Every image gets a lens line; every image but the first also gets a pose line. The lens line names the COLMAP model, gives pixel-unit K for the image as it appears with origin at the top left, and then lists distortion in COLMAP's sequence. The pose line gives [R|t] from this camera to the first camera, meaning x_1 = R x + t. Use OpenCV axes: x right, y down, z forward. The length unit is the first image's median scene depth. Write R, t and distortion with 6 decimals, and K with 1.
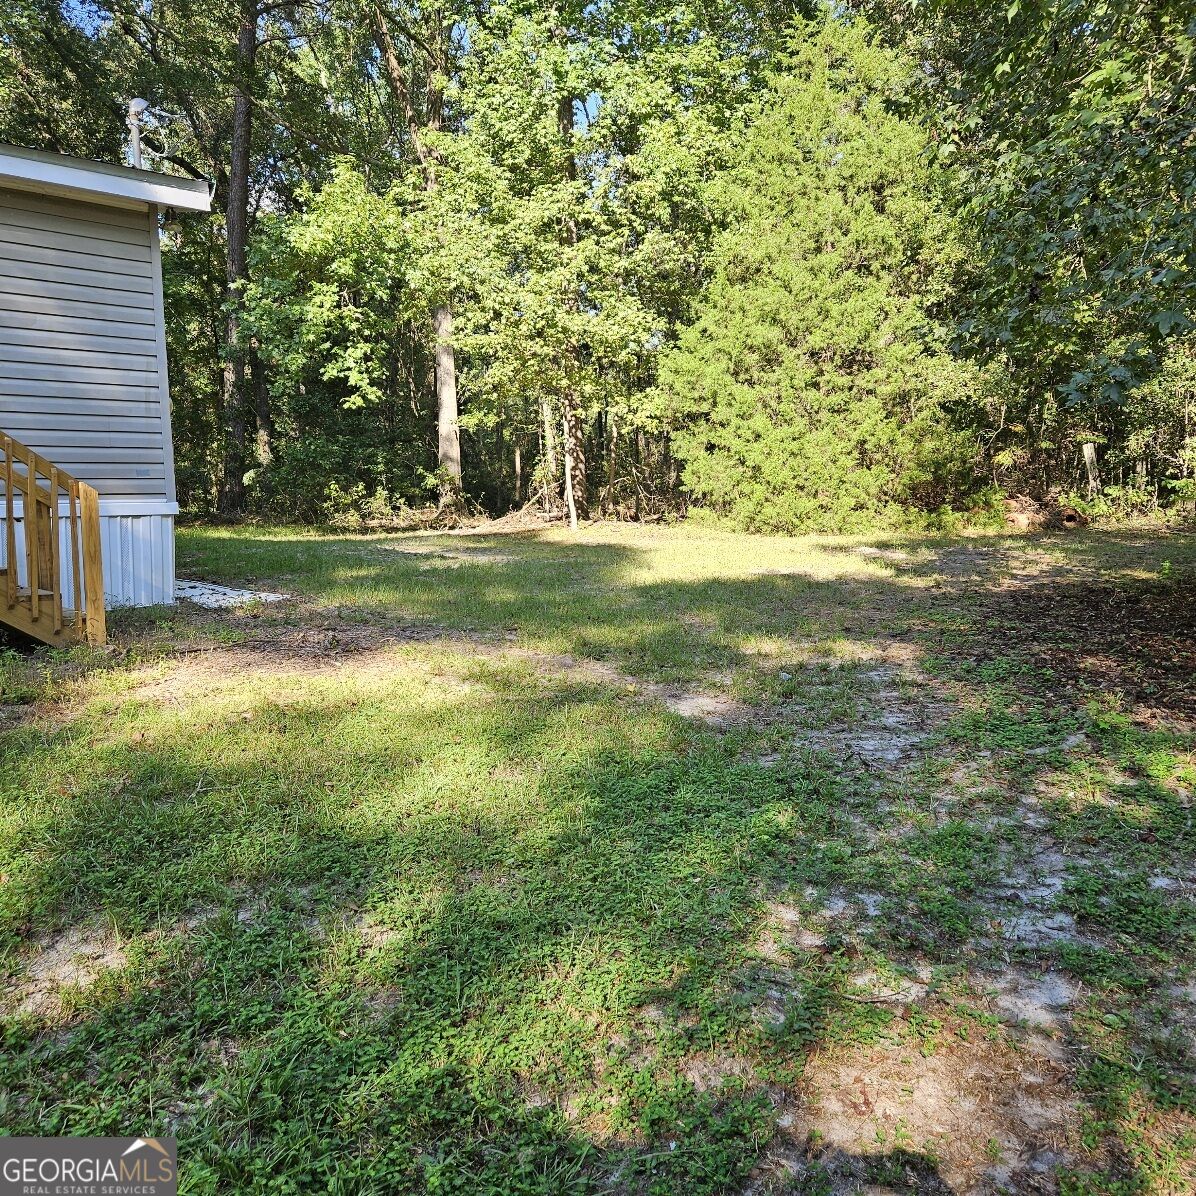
lens RADIAL K [[1067.4, 0, 601.5], [0, 1067.4, 599.7], [0, 0, 1]] dist [0.078958, -0.067579]
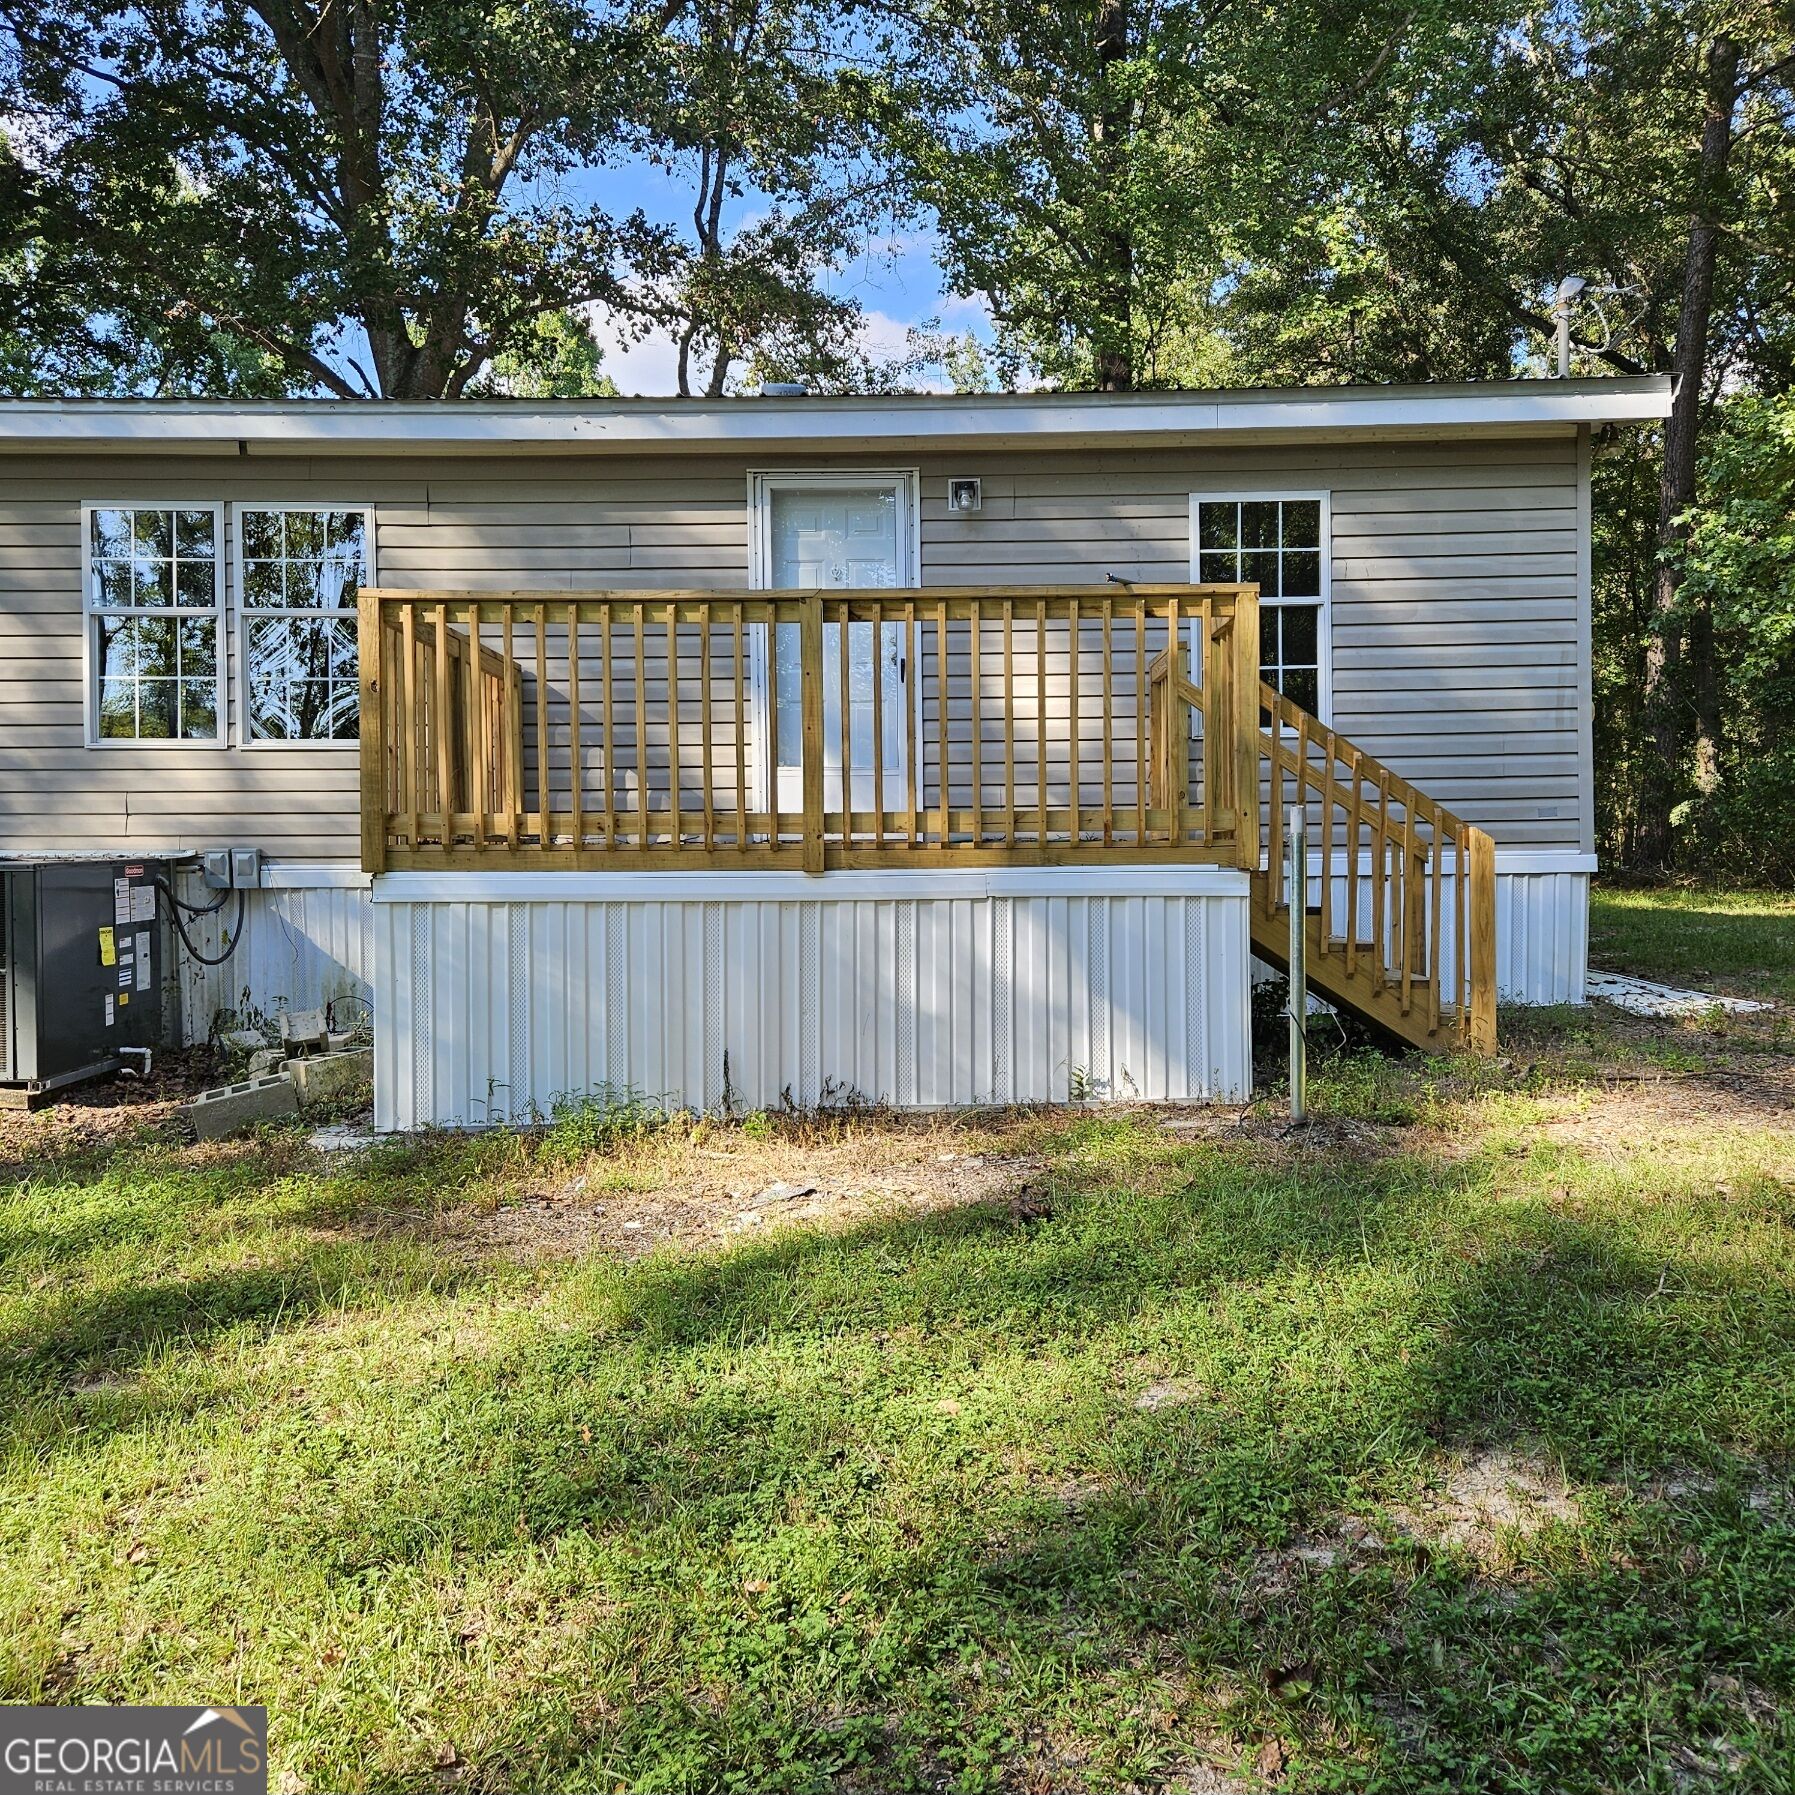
lens RADIAL K [[1601.9, 0, 902.7], [0, 1601.9, 900.0], [0, 0, 1]] dist [0.078958, -0.067579]
pose [[0.728587, 0.026270, -0.684450, -0.006957], [-0.067443, 0.997160, -0.033519, 0.000465], [0.681625, 0.070583, 0.728289, -0.012257]]
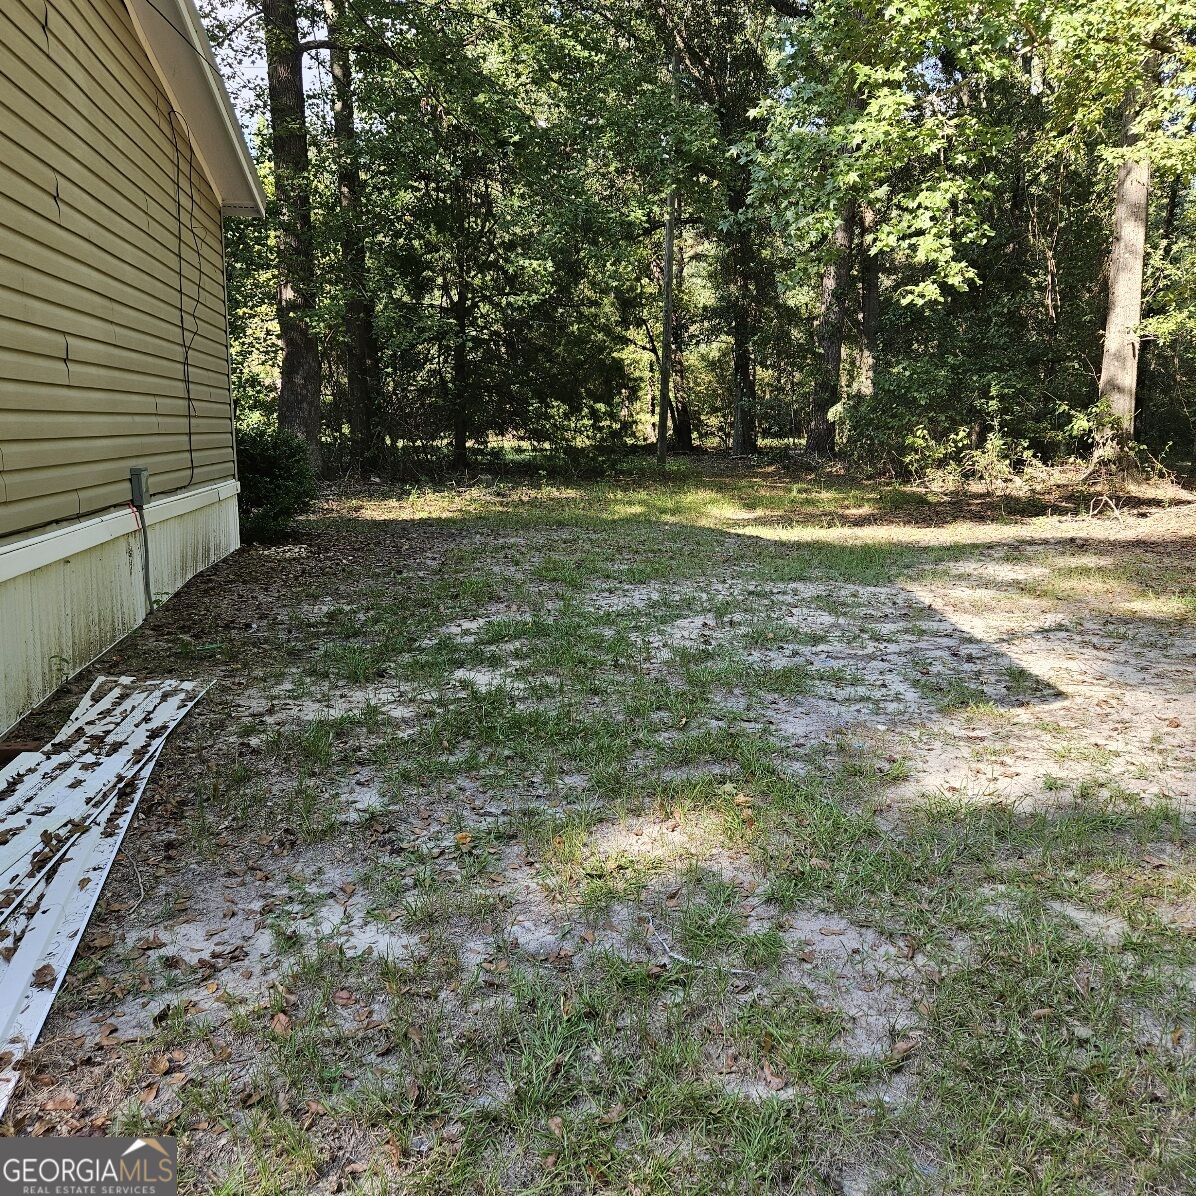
lens RADIAL K [[1067.4, 0, 601.5], [0, 1067.4, 599.7], [0, 0, 1]] dist [0.078958, -0.067579]
pose [[0.832170, 0.109146, -0.543673, -0.051765], [-0.070384, 0.993298, 0.091677, -0.069671], [0.550036, -0.038025, 0.834275, 0.454282]]
